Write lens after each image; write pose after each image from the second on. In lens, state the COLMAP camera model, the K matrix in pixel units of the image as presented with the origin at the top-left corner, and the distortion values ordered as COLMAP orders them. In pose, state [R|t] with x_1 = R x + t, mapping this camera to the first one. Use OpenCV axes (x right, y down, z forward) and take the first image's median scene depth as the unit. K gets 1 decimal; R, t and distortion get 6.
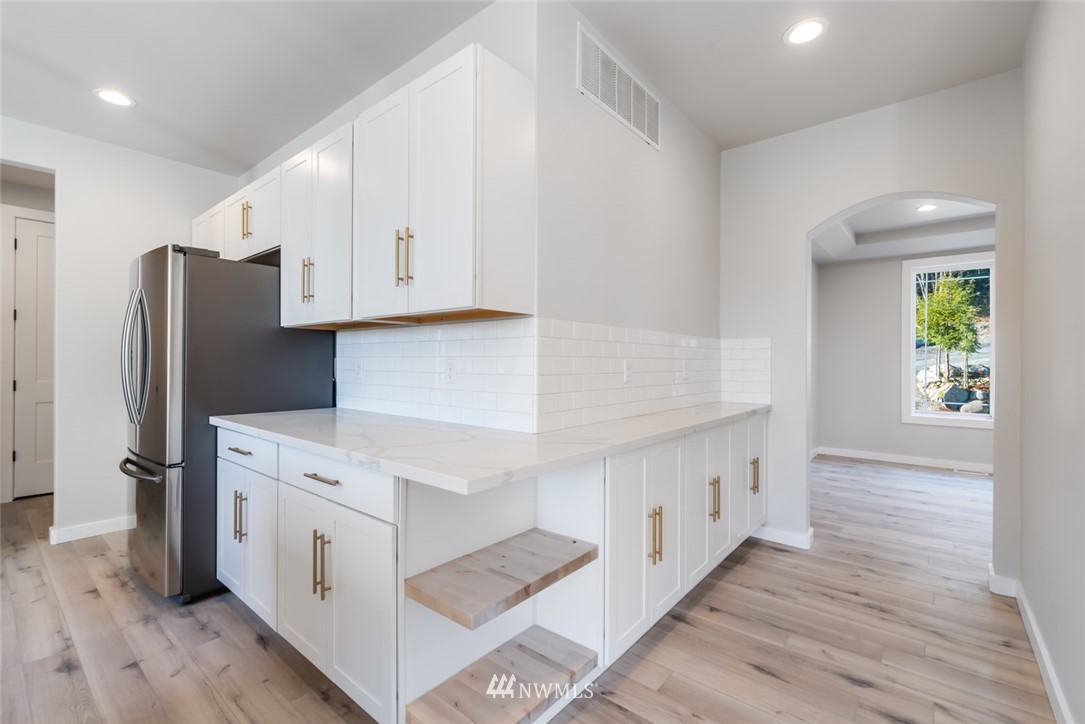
lens RADIAL K [[475.7, 0, 546.6], [0, 475.7, 360.9], [0, 0, 1]] dist [-0.001750, -0.000133]
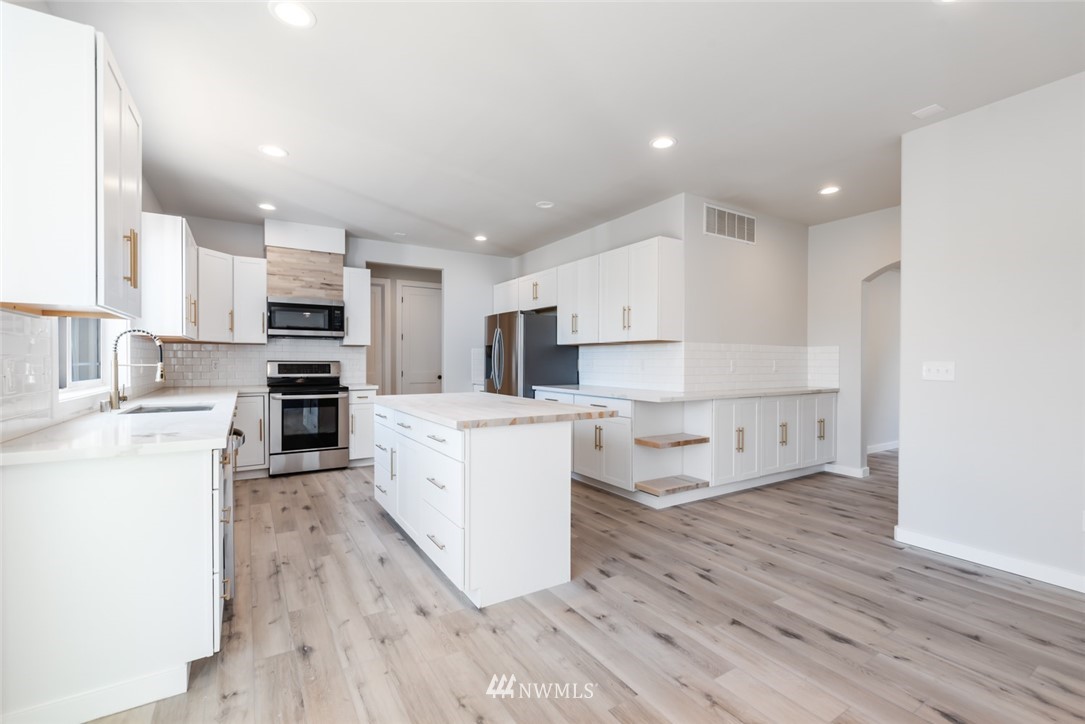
lens RADIAL K [[475.7, 0, 546.6], [0, 475.7, 360.9], [0, 0, 1]] dist [-0.001750, -0.000133]
pose [[0.950777, 0.000565, -0.309877, 0.051106], [0.000561, 0.999994, 0.003543, -0.007766], [0.309877, -0.003542, 0.950770, -1.162492]]
